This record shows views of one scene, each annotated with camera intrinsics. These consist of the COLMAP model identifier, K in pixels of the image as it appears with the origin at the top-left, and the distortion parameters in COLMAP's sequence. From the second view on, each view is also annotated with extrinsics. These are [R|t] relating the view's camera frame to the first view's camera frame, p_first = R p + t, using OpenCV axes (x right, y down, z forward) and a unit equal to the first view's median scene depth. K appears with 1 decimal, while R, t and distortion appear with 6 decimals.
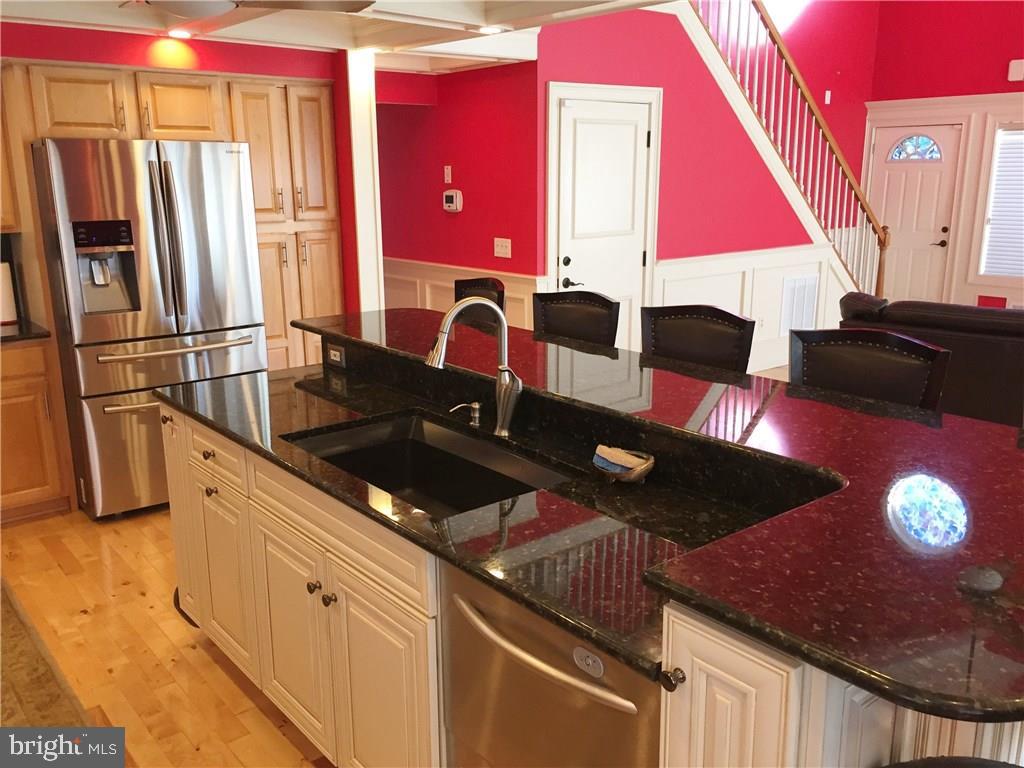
lens RADIAL K [[882.2, 0, 511.9], [0, 882.2, 383.6], [0, 0, 1]] dist [0.009924, -0.025155]
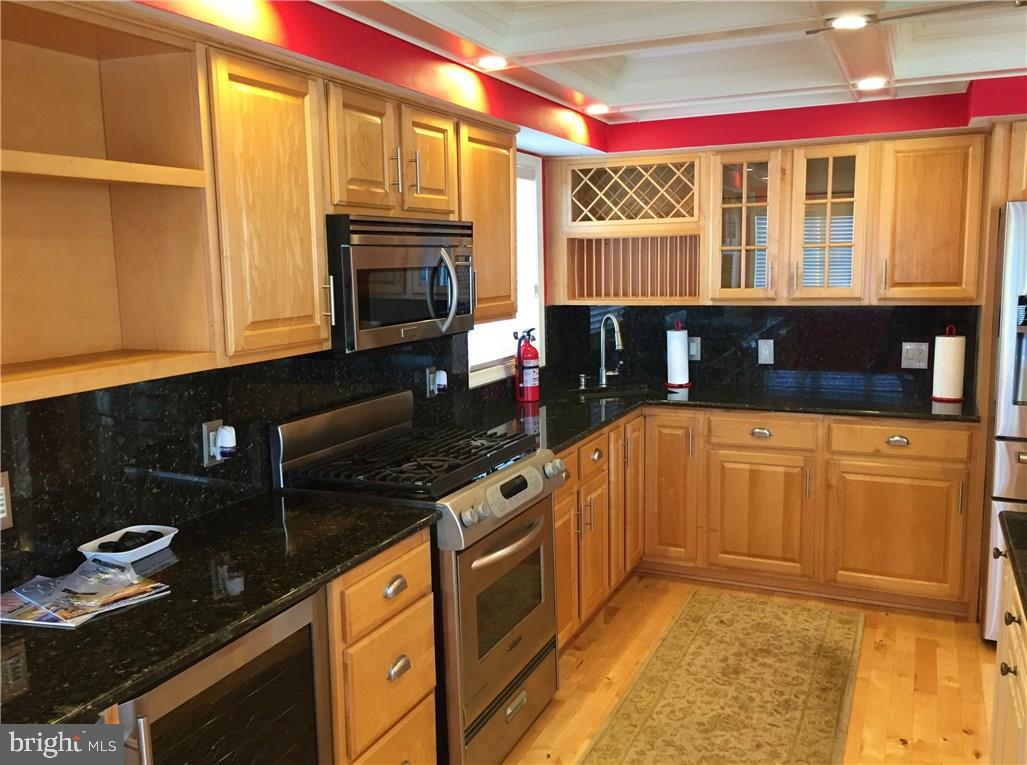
lens RADIAL K [[884.8, 0, 514.0], [0, 884.8, 384.1], [0, 0, 1]] dist [0.009924, -0.025155]
pose [[0.439582, 0.125849, -0.889342, 0.058927], [-0.197657, 0.979418, 0.040898, -0.035166], [0.876184, 0.157807, 0.455410, 0.182274]]
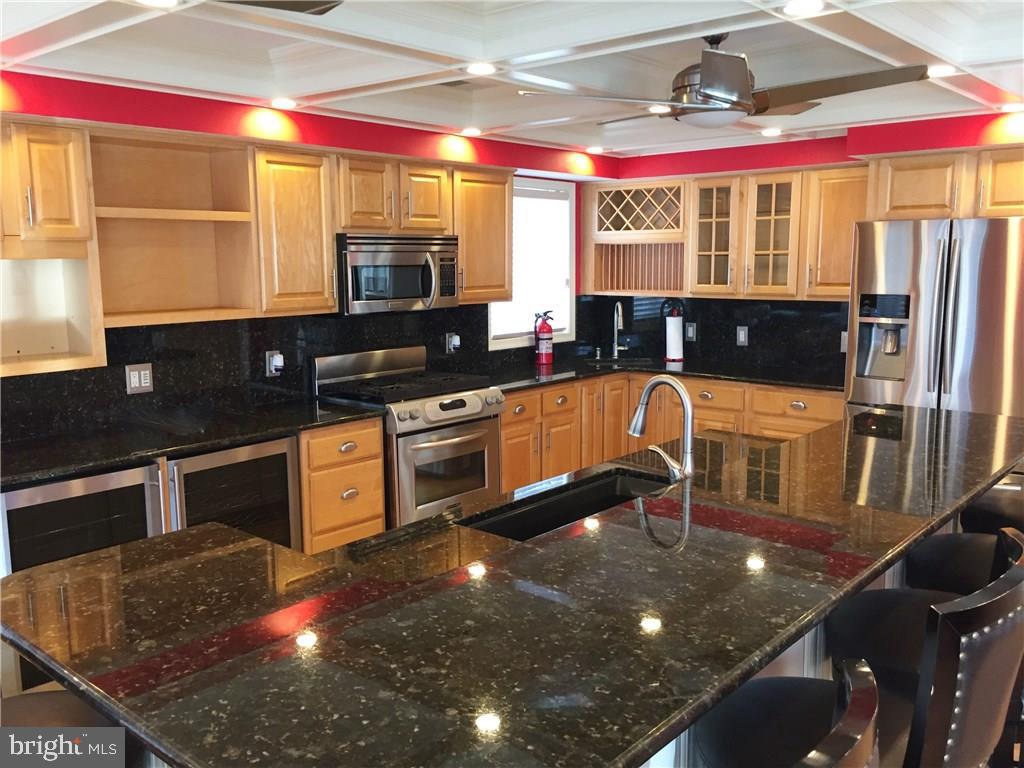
lens RADIAL K [[882.2, 0, 515.0], [0, 882.2, 383.8], [0, 0, 1]] dist [0.009924, -0.025155]
pose [[0.163582, 0.148864, -0.975234, 0.508656], [-0.230014, 0.967060, 0.109035, -0.087827], [0.959341, 0.206482, 0.192434, 0.361243]]
